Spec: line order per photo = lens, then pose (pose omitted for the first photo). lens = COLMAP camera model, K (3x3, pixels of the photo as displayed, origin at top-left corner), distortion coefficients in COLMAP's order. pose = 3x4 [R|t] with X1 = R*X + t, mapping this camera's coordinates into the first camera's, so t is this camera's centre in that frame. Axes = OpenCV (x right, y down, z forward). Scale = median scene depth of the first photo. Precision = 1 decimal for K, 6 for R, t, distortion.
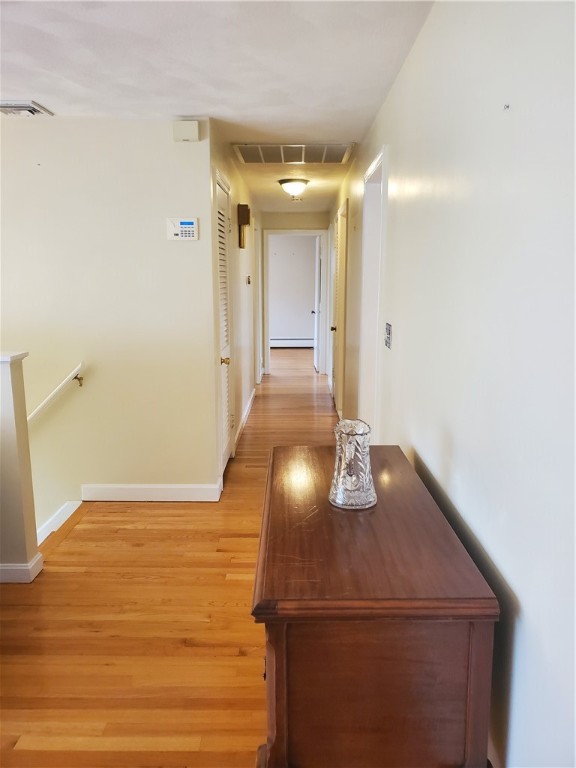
lens RADIAL K [[608.4, 0, 288.0], [0, 608.4, 384.0], [0, 0, 1]] dist [-0.006354, -0.006014]
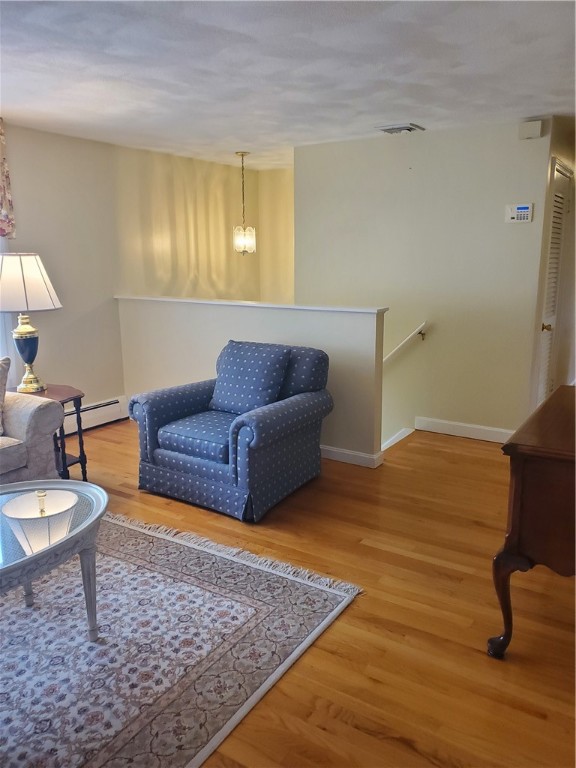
lens RADIAL K [[607.9, 0, 300.7], [0, 607.9, 385.0], [0, 0, 1]] dist [0.058449, -0.002244]
pose [[0.857461, 0.105864, -0.503542, 0.117051], [-0.090929, 0.994380, 0.054218, 0.062046], [0.506452, -0.000703, 0.862268, -0.296037]]
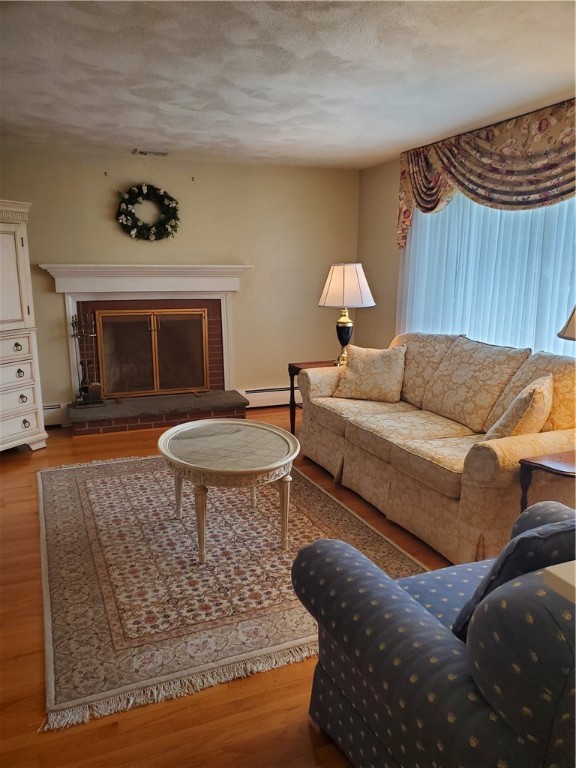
lens RADIAL K [[583.0, 0, 288.0], [0, 583.0, 384.0], [0, 0, 1]] dist [-0.002040, 0.001636]
pose [[-0.912644, 0.076992, -0.401439, -0.215900], [-0.077290, 0.931879, 0.354439, -0.155699], [0.401381, 0.354504, -0.844524, 0.925062]]
